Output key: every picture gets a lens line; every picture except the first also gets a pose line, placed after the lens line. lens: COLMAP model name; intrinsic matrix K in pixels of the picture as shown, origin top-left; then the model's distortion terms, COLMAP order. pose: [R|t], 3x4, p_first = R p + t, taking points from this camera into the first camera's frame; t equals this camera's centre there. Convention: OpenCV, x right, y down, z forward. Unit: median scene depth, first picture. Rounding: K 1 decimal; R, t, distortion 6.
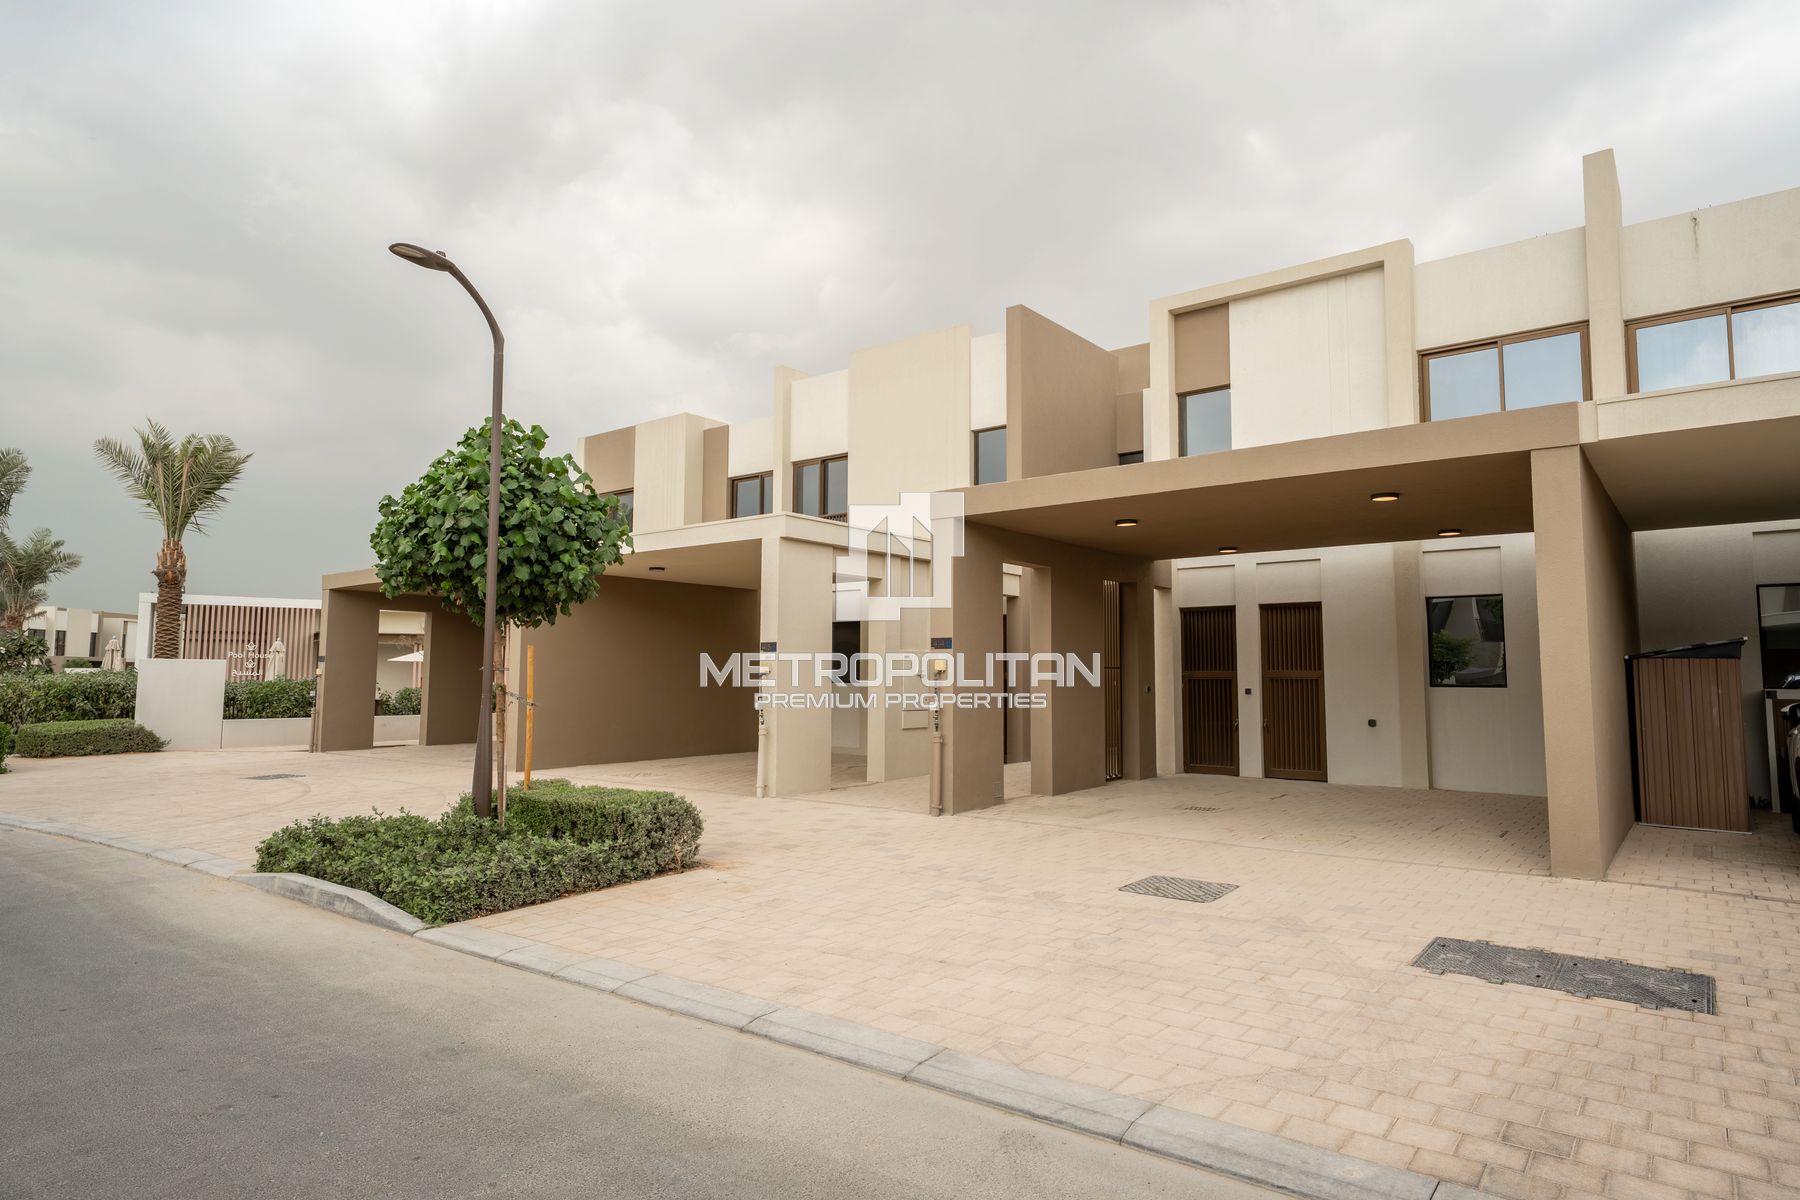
lens RADIAL K [[1024.8, 0, 902.6], [0, 1024.8, 607.7], [0, 0, 1]] dist [0.015099, 0.000158]
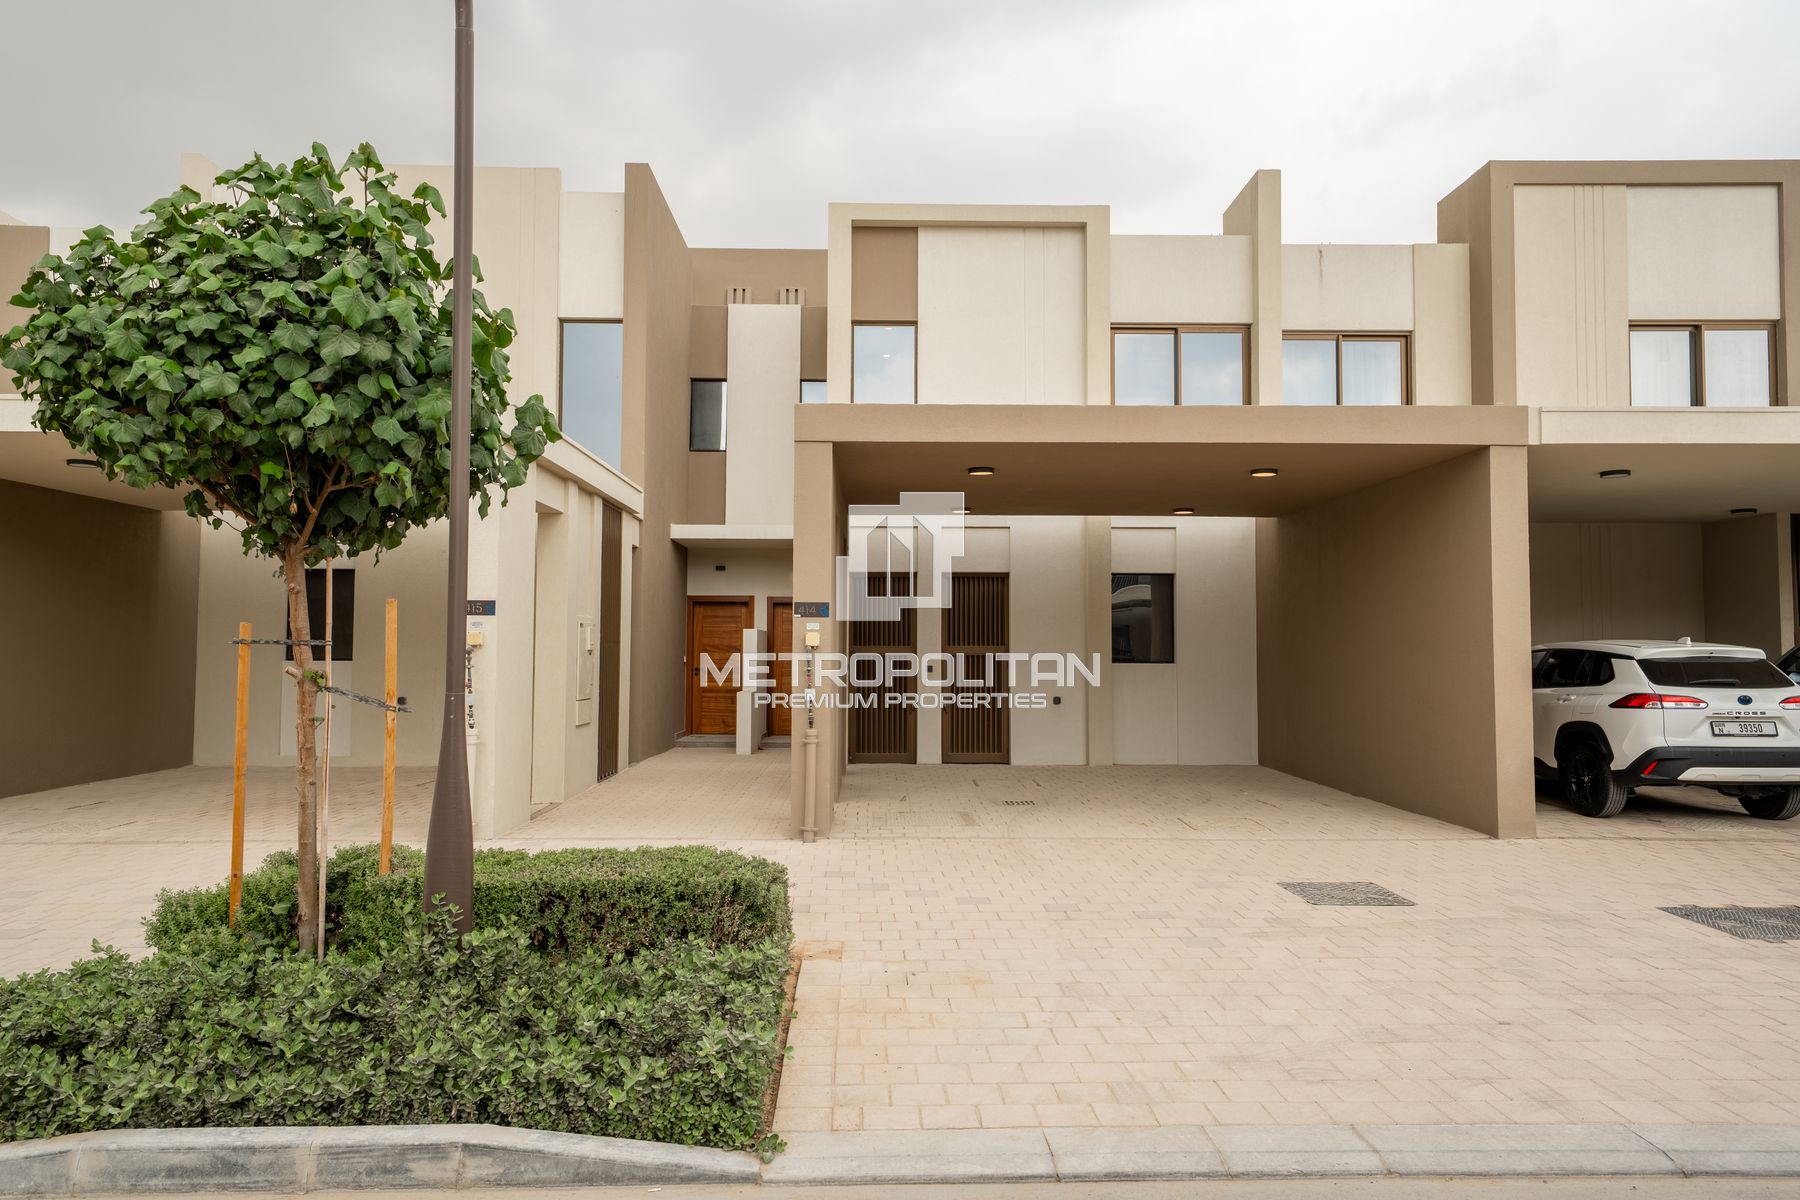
lens RADIAL K [[1182.2, 0, 901.4], [0, 1182.2, 596.8], [0, 0, 1]] dist [0.036991, 0.004452]
pose [[0.774714, 0.030352, 0.631583, -0.387350], [-0.045357, 0.998942, 0.007630, 0.013868], [-0.630683, -0.034557, 0.775270, 0.251868]]
